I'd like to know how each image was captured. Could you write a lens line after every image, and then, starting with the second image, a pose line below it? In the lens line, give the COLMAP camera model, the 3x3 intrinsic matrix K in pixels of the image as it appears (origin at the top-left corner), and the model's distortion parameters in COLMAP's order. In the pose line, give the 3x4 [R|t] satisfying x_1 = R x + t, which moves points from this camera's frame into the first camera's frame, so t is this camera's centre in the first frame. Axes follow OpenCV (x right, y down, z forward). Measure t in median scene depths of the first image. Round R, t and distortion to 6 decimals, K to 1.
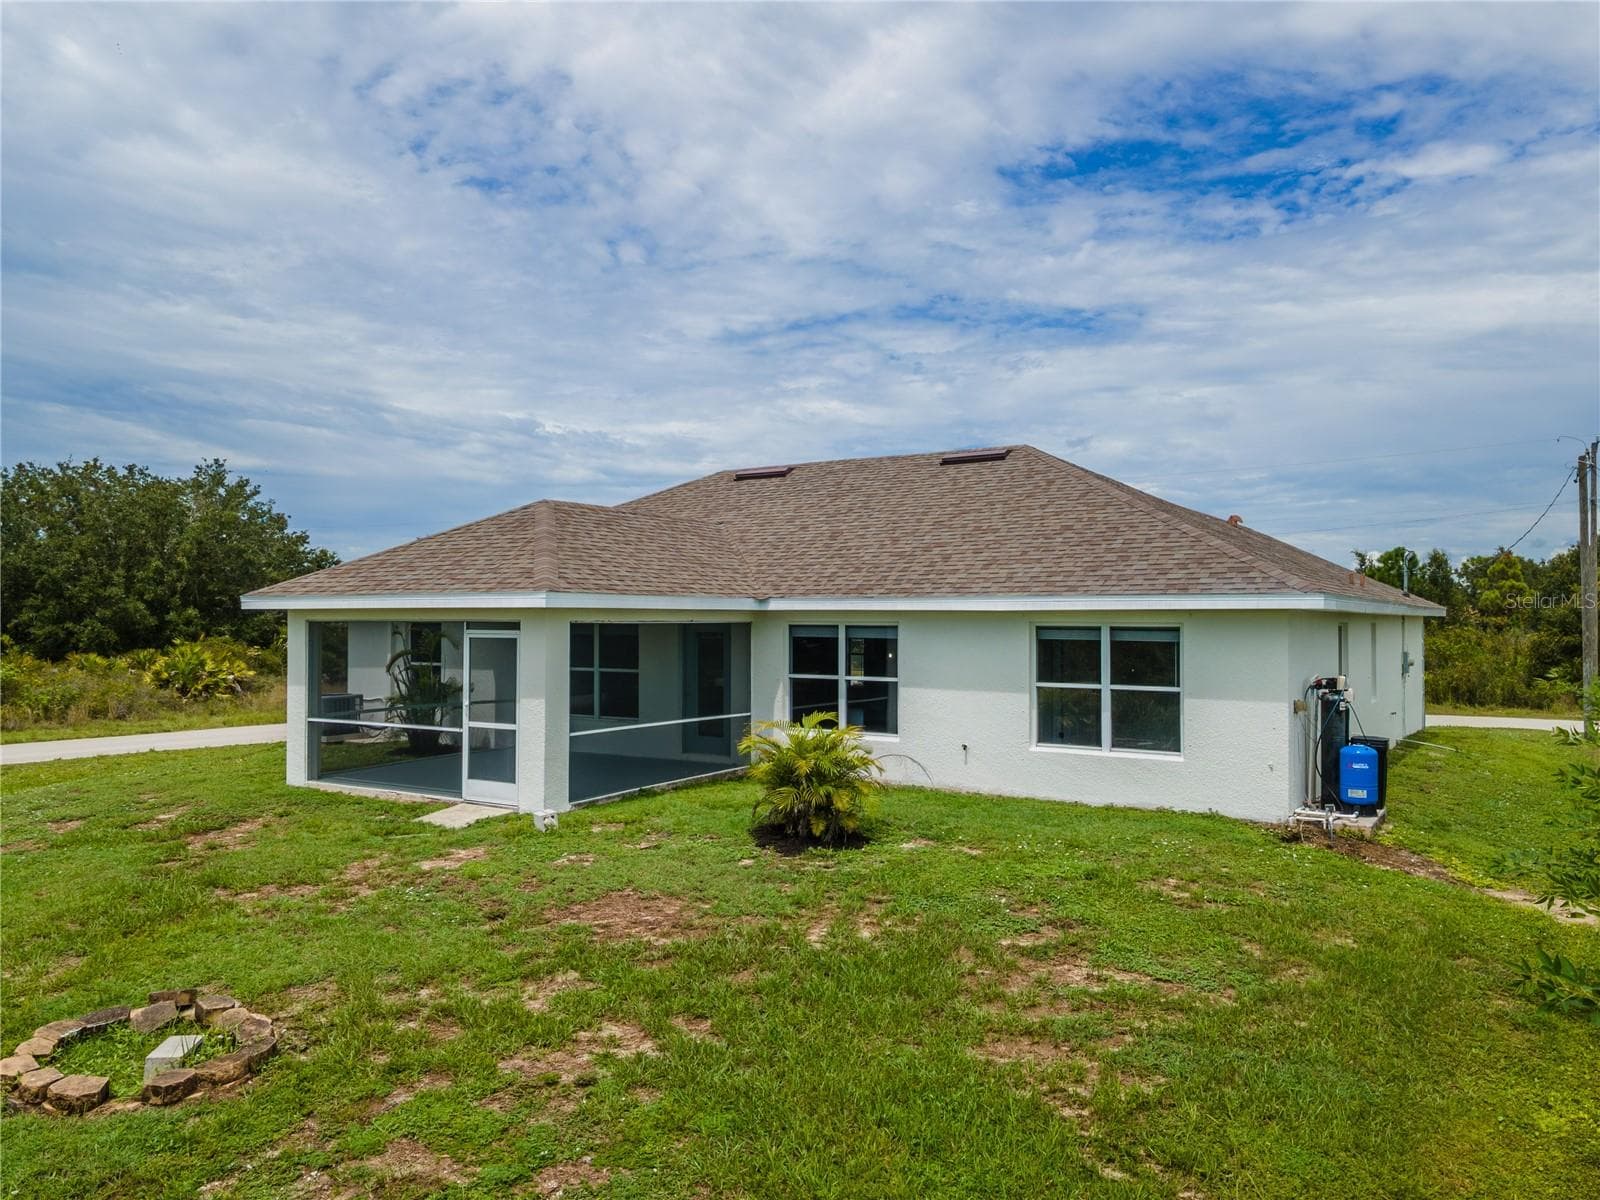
lens RADIAL K [[1198.5, 0, 800.0], [0, 1198.5, 600.0], [0, 0, 1]] dist [0.000234, 0.008980]
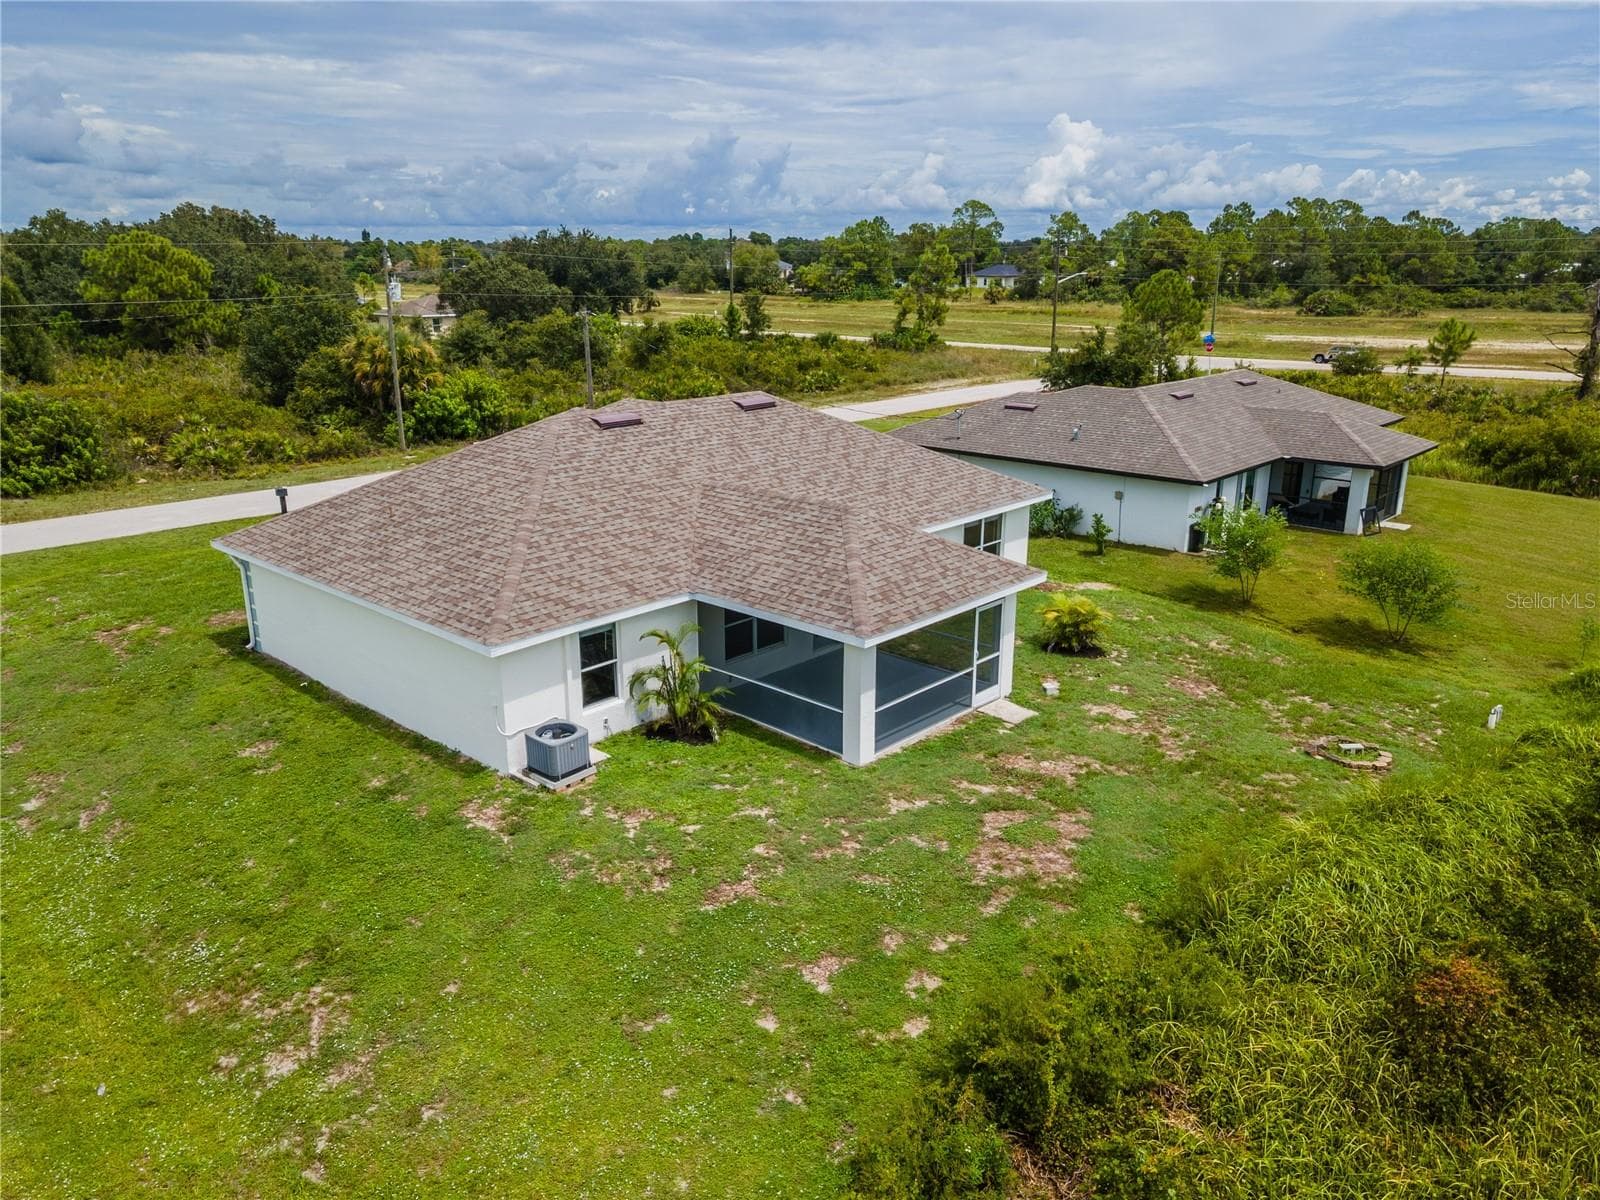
lens RADIAL K [[1198.5, 0, 800.0], [0, 1198.5, 600.0], [0, 0, 1]] dist [0.000234, 0.008980]
pose [[0.147837, -0.280671, 0.948350, -1.592369], [-0.024395, 0.957560, 0.287200, -0.380448], [-0.988711, -0.065594, 0.134716, 0.898171]]
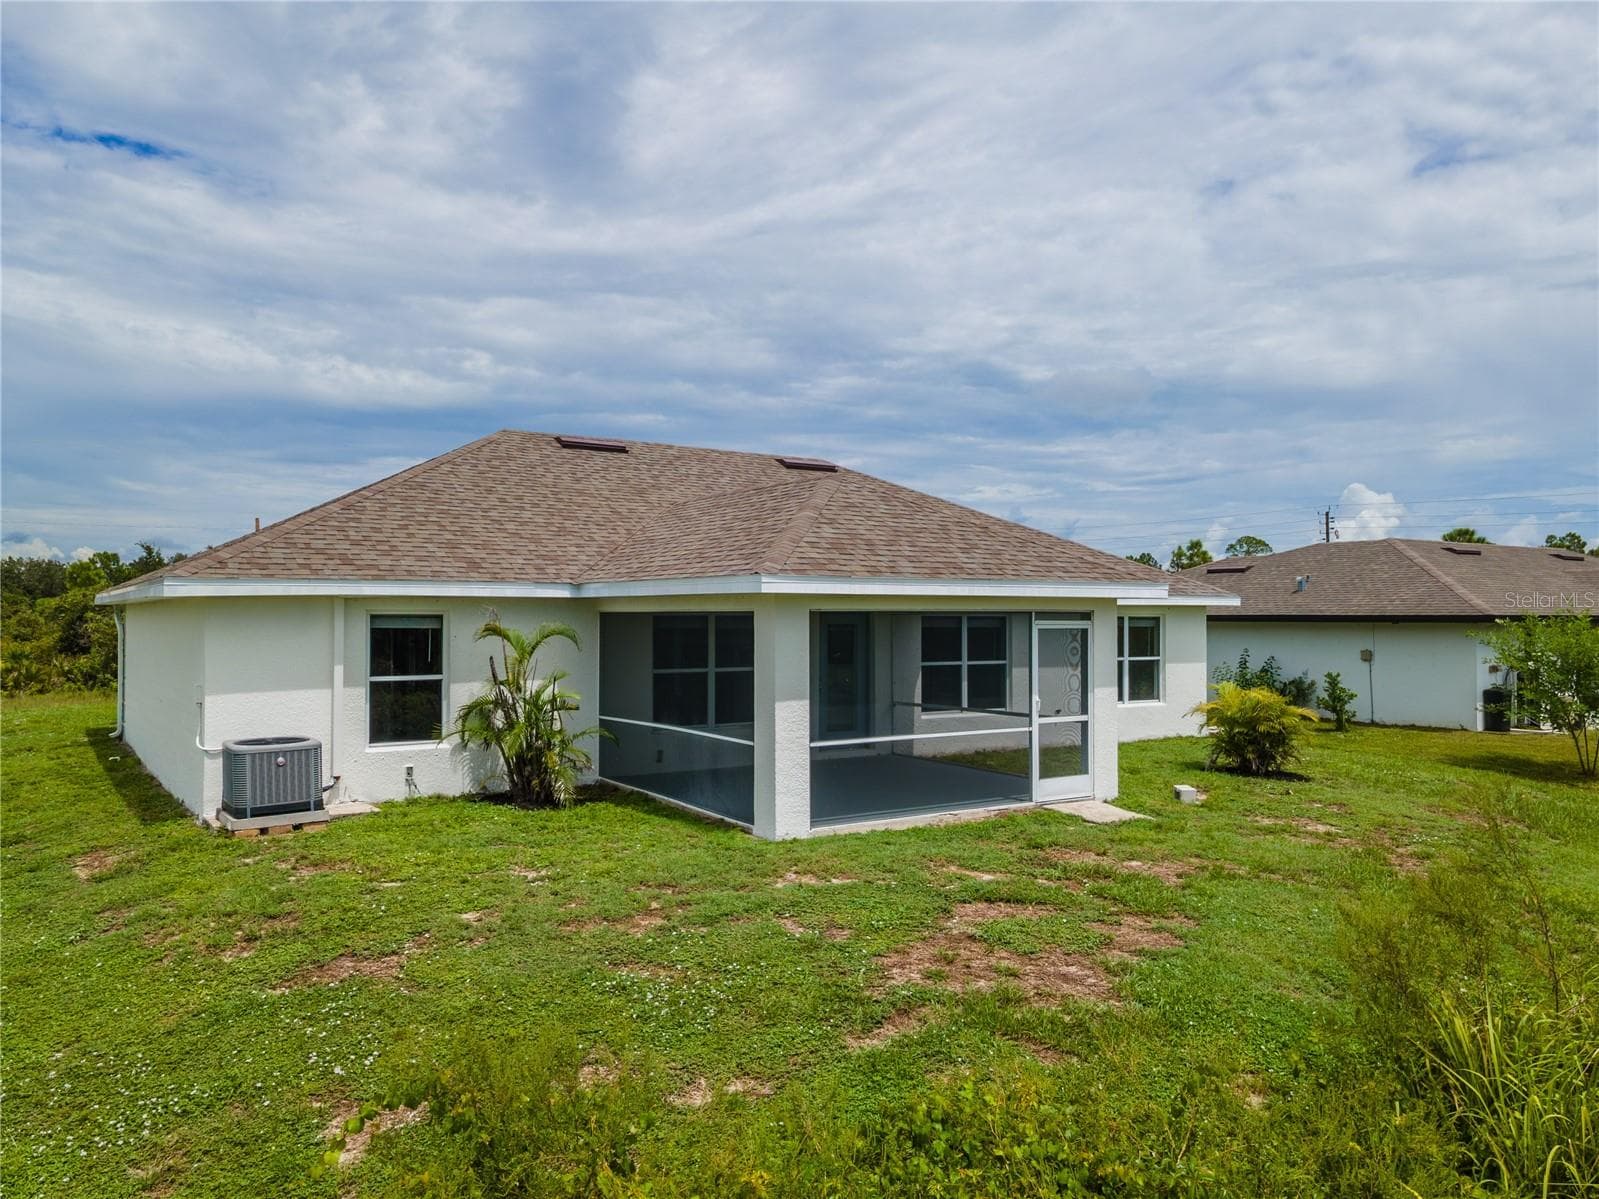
lens RADIAL K [[1197.8, 0, 799.5], [0, 1197.8, 599.5], [0, 0, 1]] dist [0.000234, 0.008980]
pose [[0.375014, 0.013089, 0.926927, -1.065079], [-0.023265, 0.999718, -0.004705, 0.015404], [-0.926727, -0.019800, 0.375212, 0.723745]]
